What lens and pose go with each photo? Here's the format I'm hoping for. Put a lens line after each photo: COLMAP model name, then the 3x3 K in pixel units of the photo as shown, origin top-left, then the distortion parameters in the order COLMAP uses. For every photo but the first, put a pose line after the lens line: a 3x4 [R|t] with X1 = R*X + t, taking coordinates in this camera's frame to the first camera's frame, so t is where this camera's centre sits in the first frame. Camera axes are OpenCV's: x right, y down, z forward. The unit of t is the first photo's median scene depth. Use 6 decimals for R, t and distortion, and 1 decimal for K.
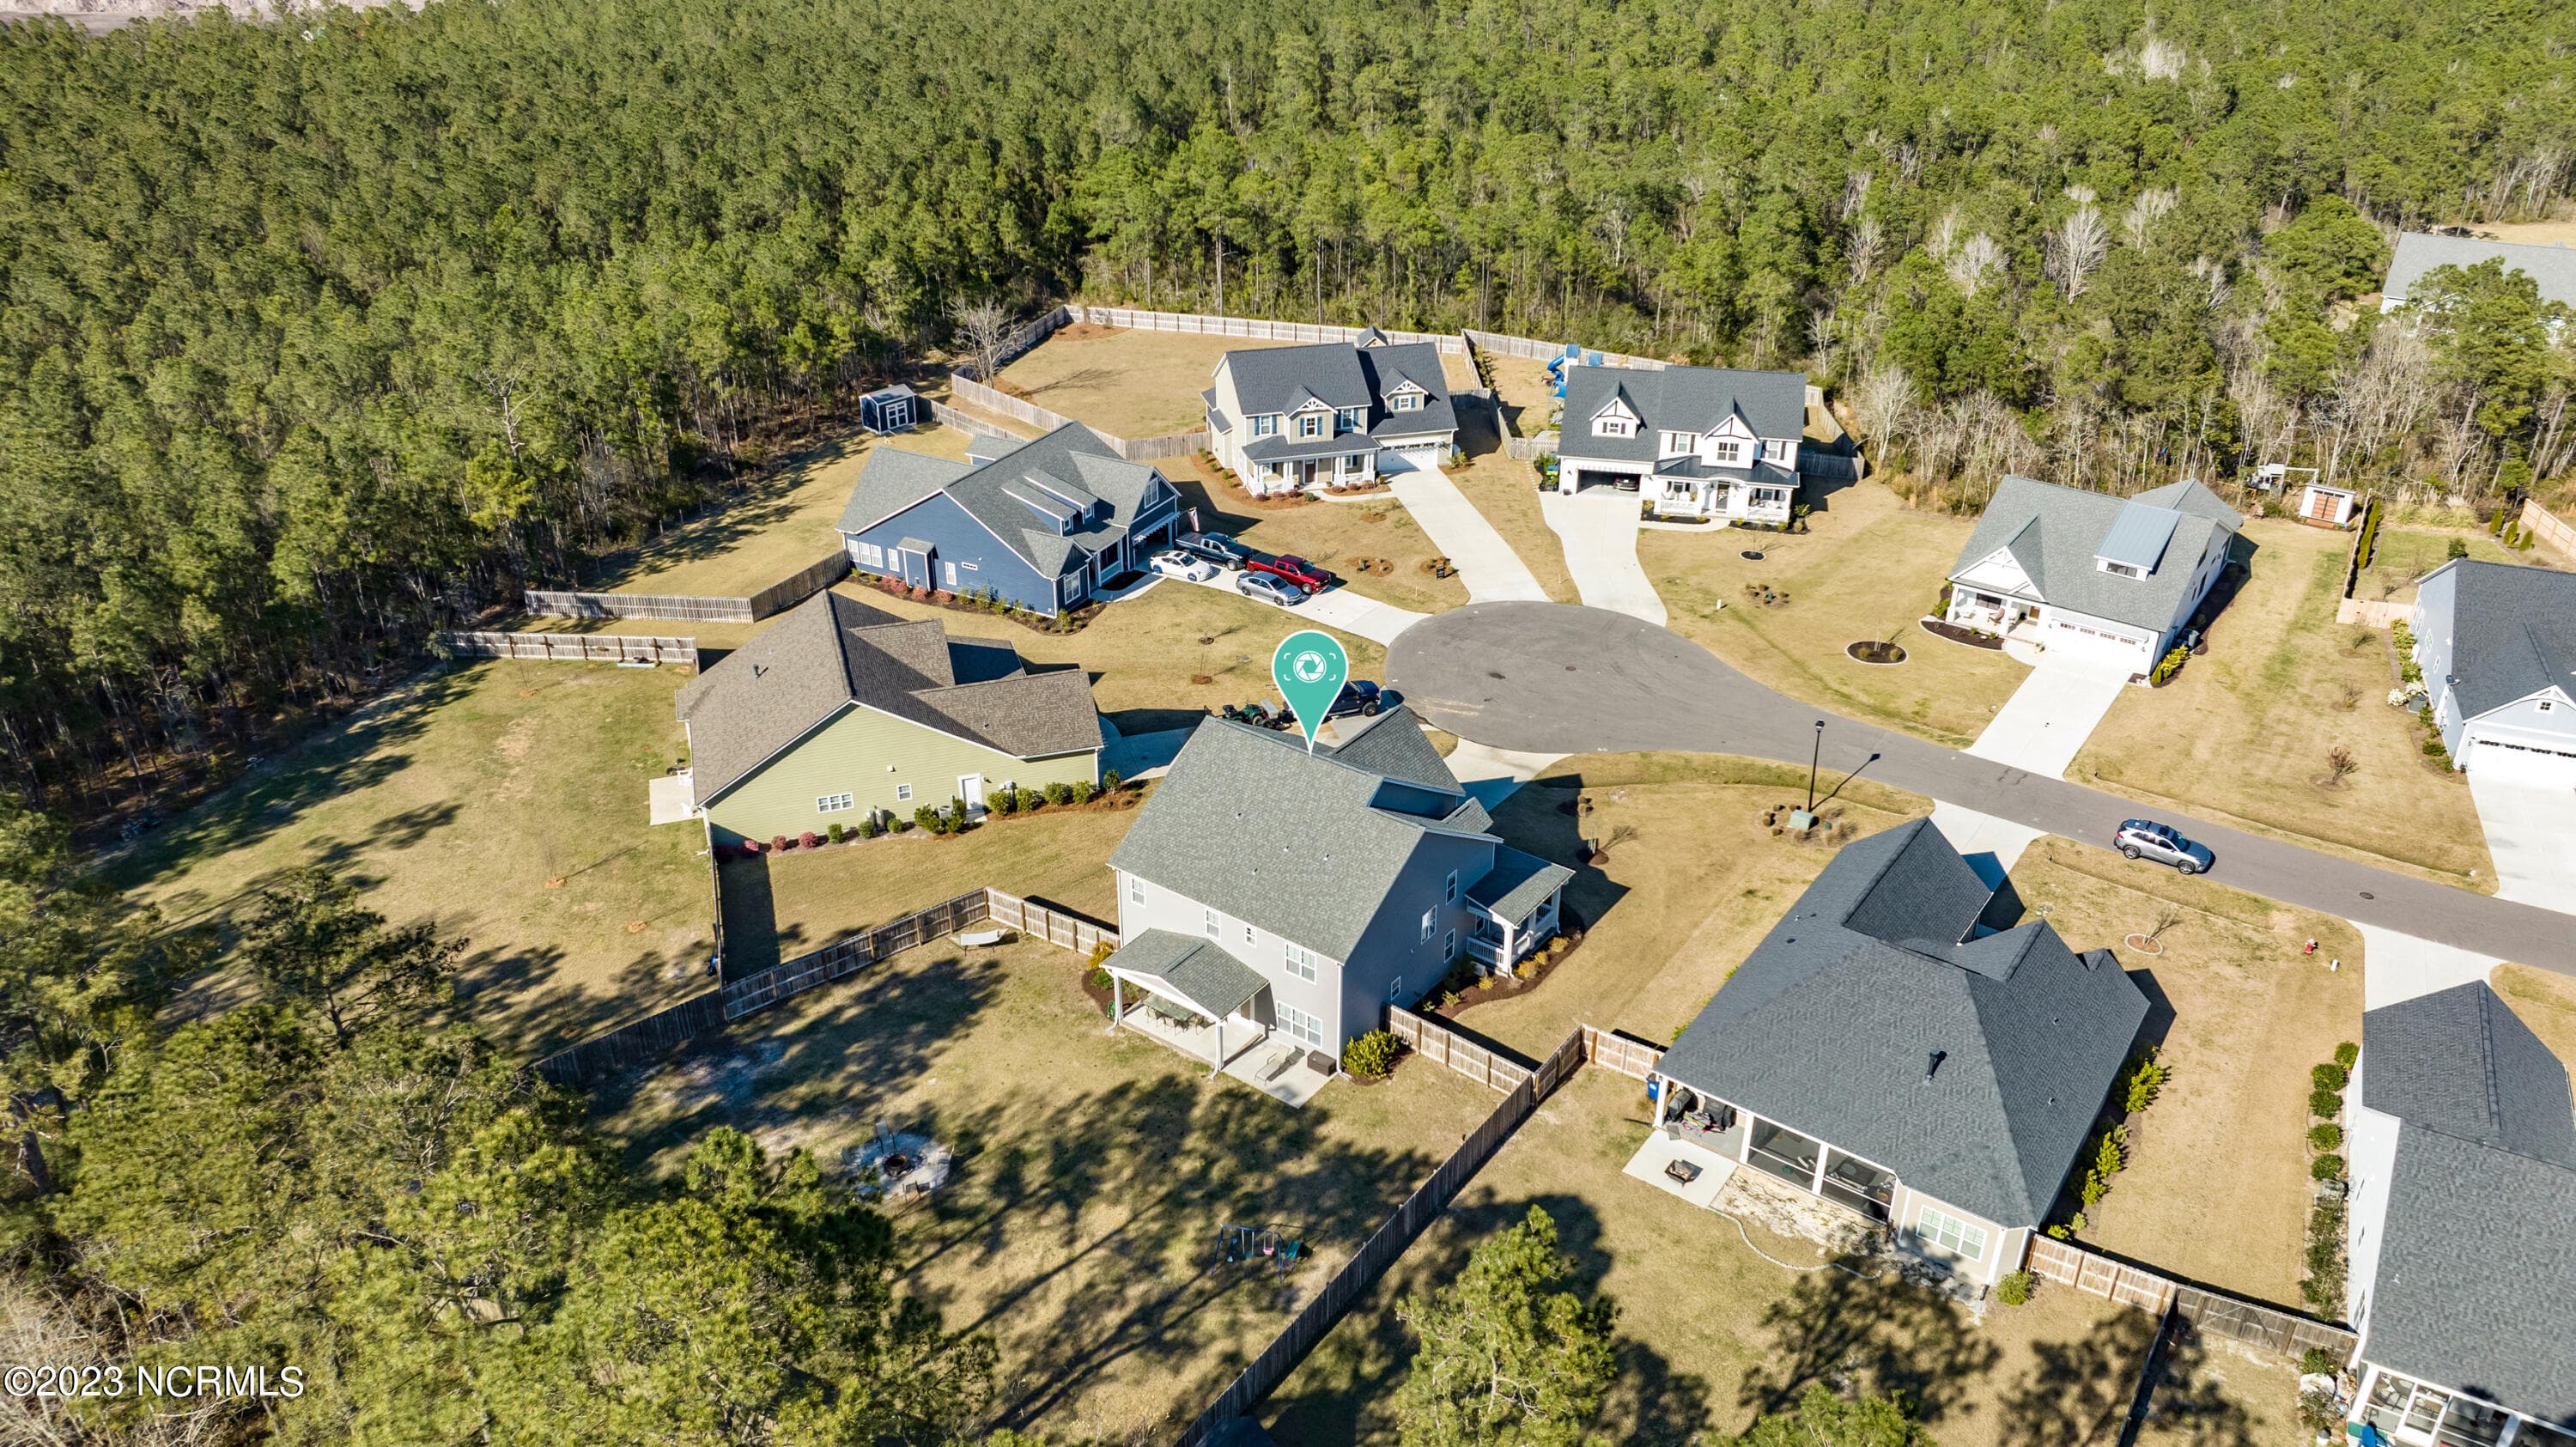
lens RADIAL K [[1819.3, 0, 1286.1], [0, 1819.3, 729.5], [0, 0, 1]] dist [-0.024145, 0.014487]
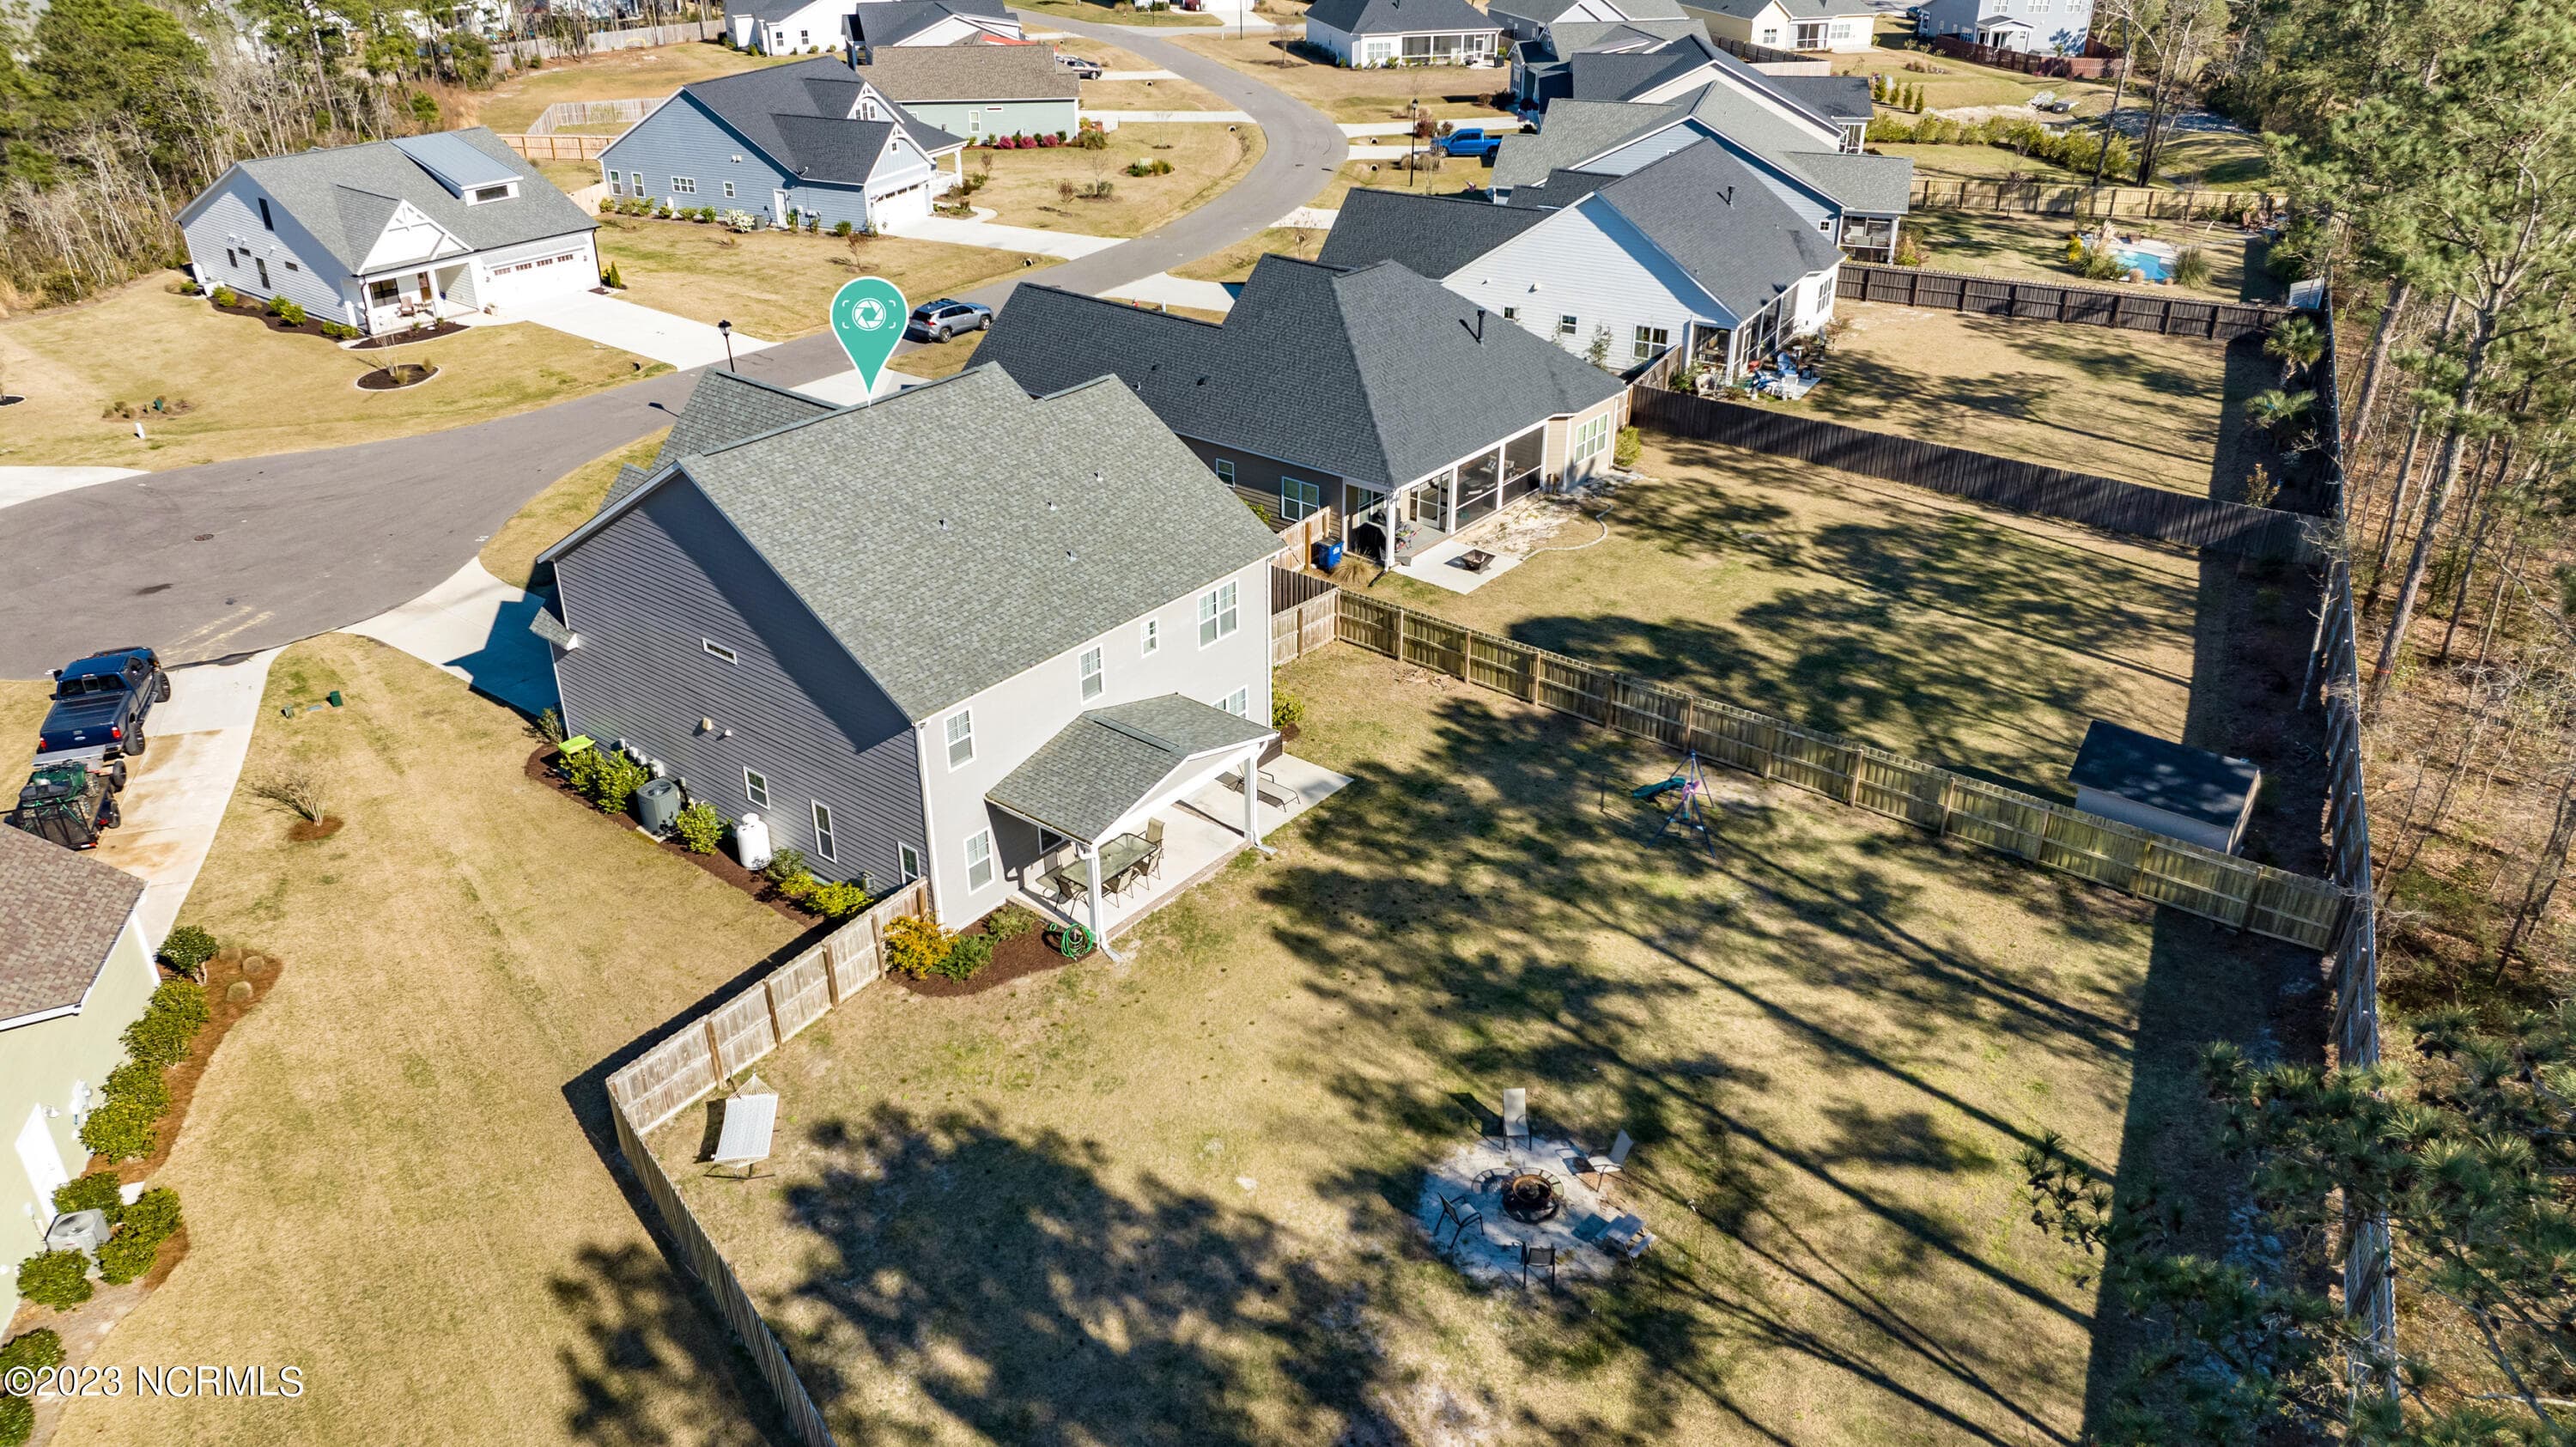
lens RADIAL K [[1819.3, 0, 1287.9], [0, 1819.3, 724.1], [0, 0, 1]] dist [-0.024145, 0.014487]
pose [[0.043388, -0.467486, 0.882935, -0.586744], [0.478765, 0.785409, 0.392322, -0.075708], [-0.876870, 0.405696, 0.257893, 0.897219]]
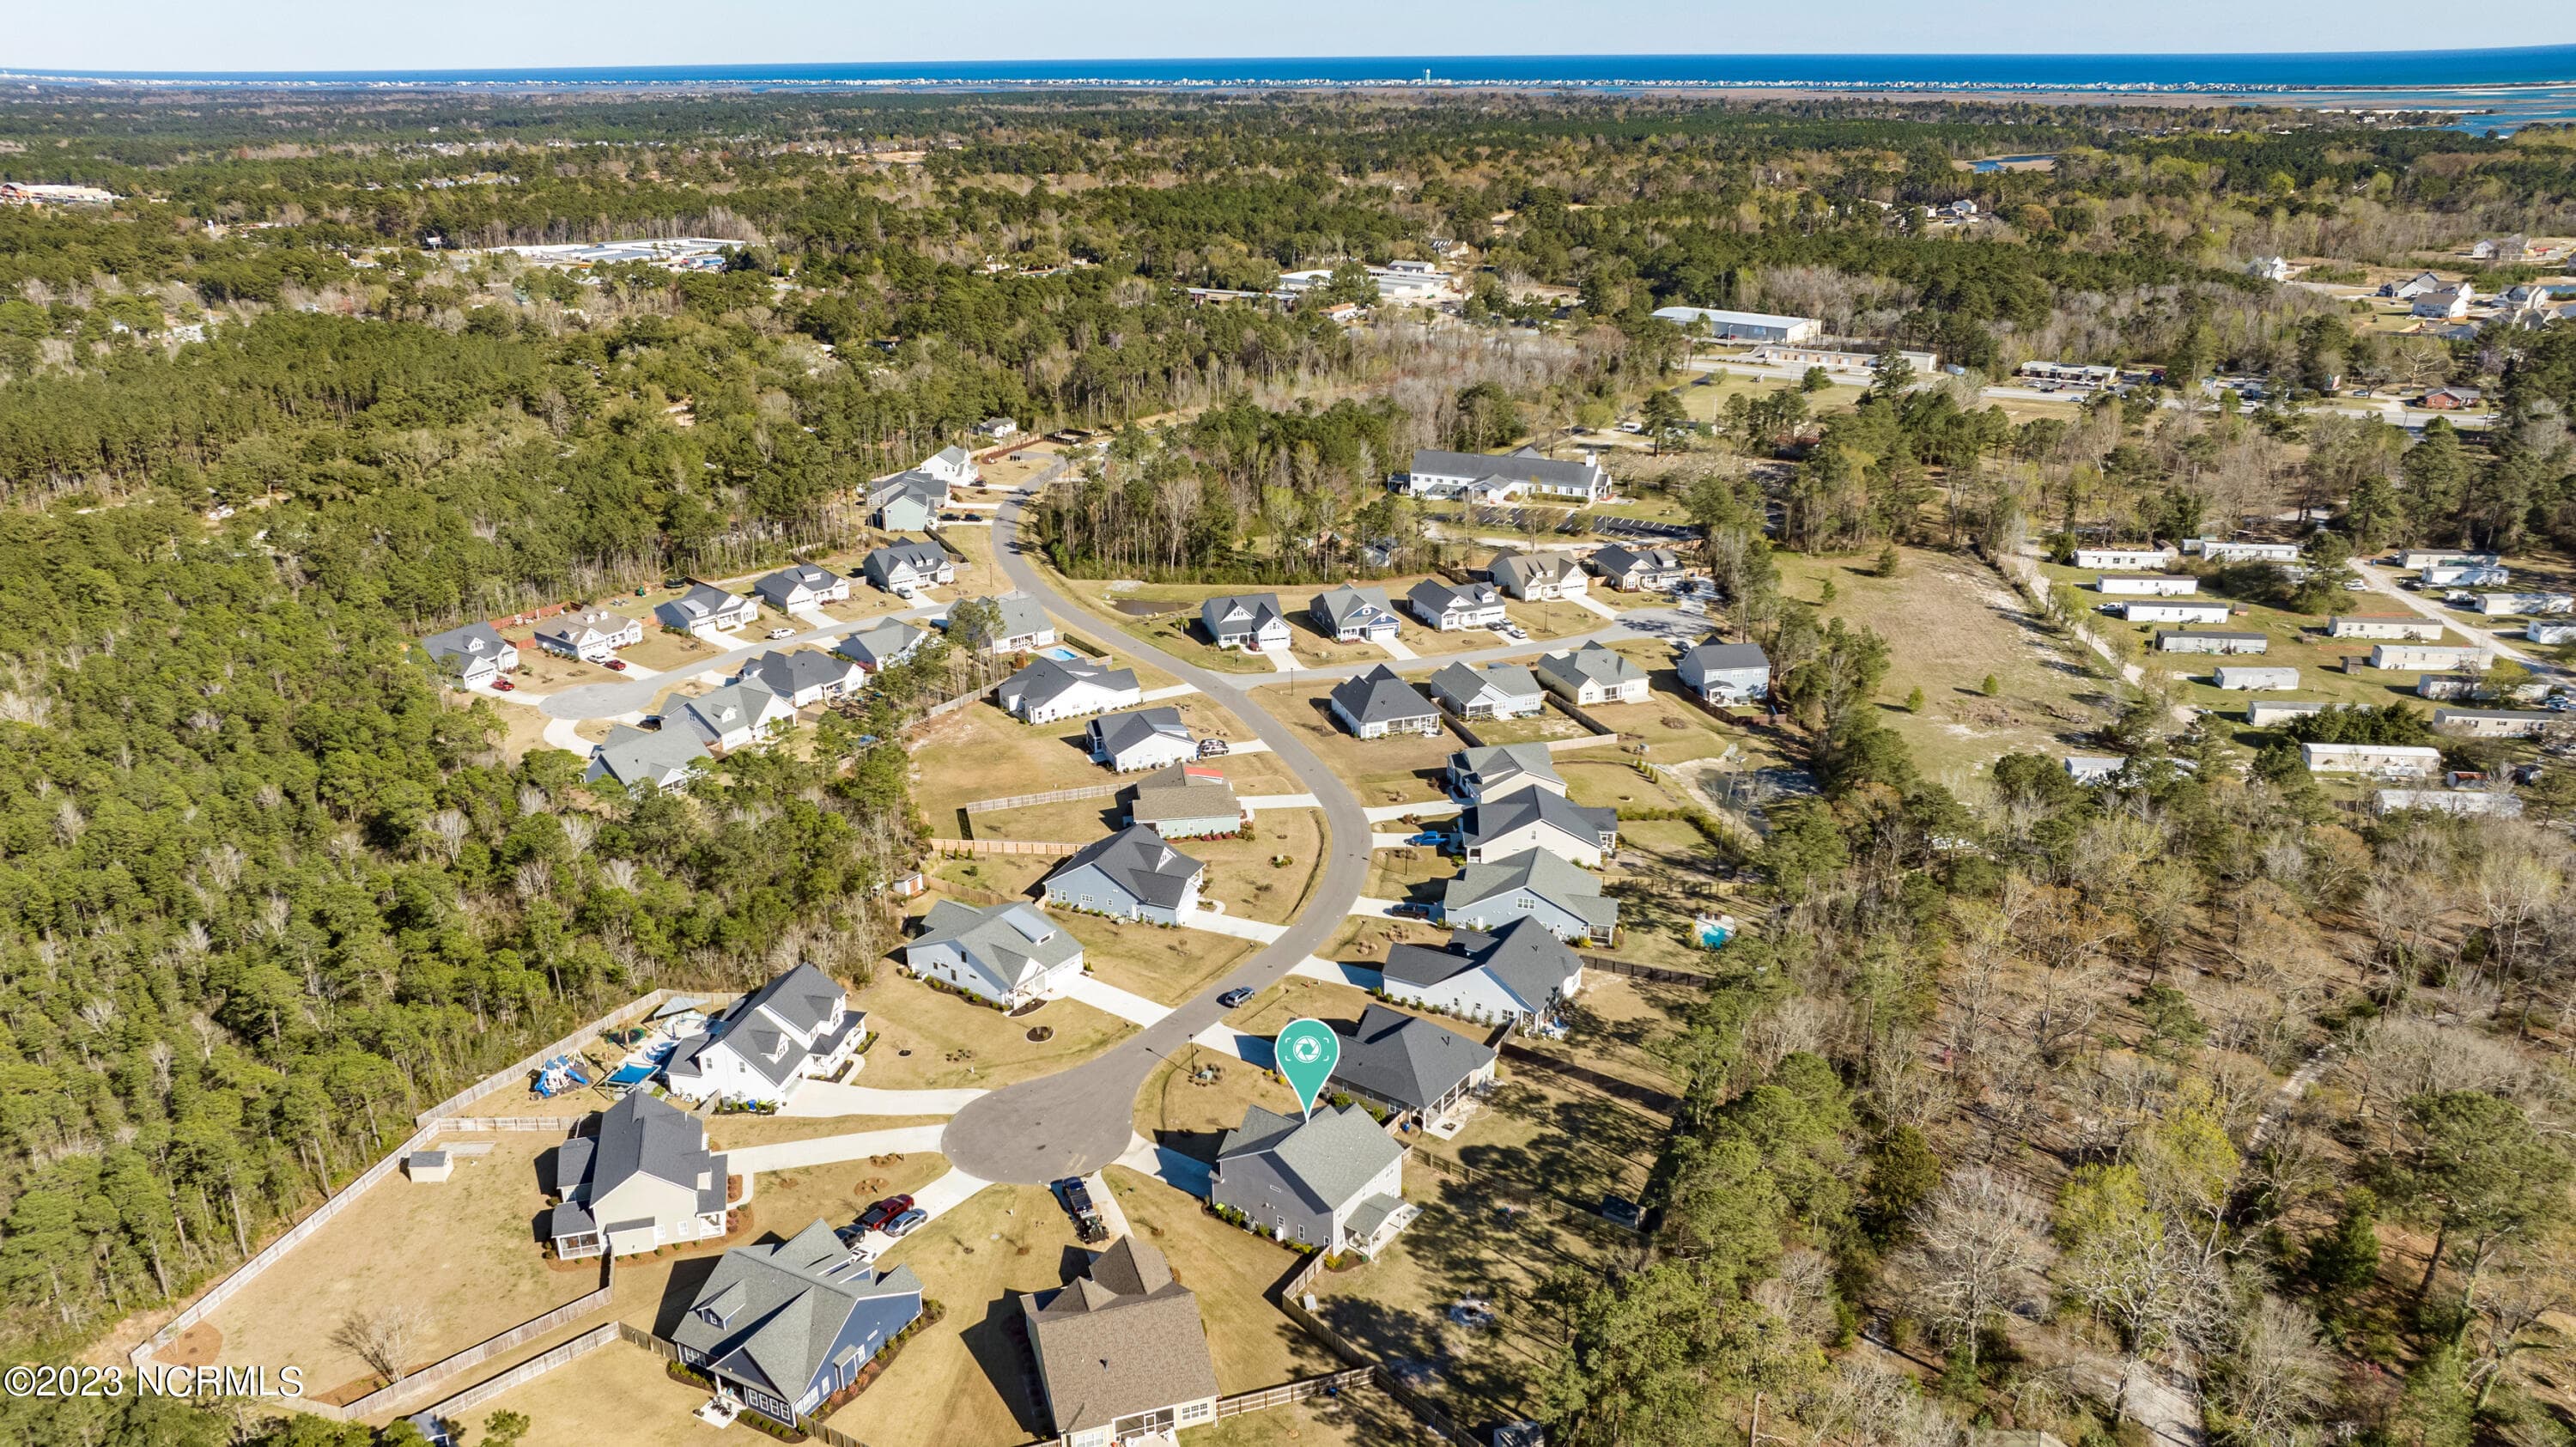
lens RADIAL K [[1819.3, 0, 1282.2], [0, 1819.3, 742.5], [0, 0, 1]] dist [-0.024145, 0.014487]
pose [[0.007417, -0.364844, 0.931039, -2.211238], [0.488811, 0.813567, 0.314917, -1.264420], [-0.872358, 0.452766, 0.184374, 0.441462]]
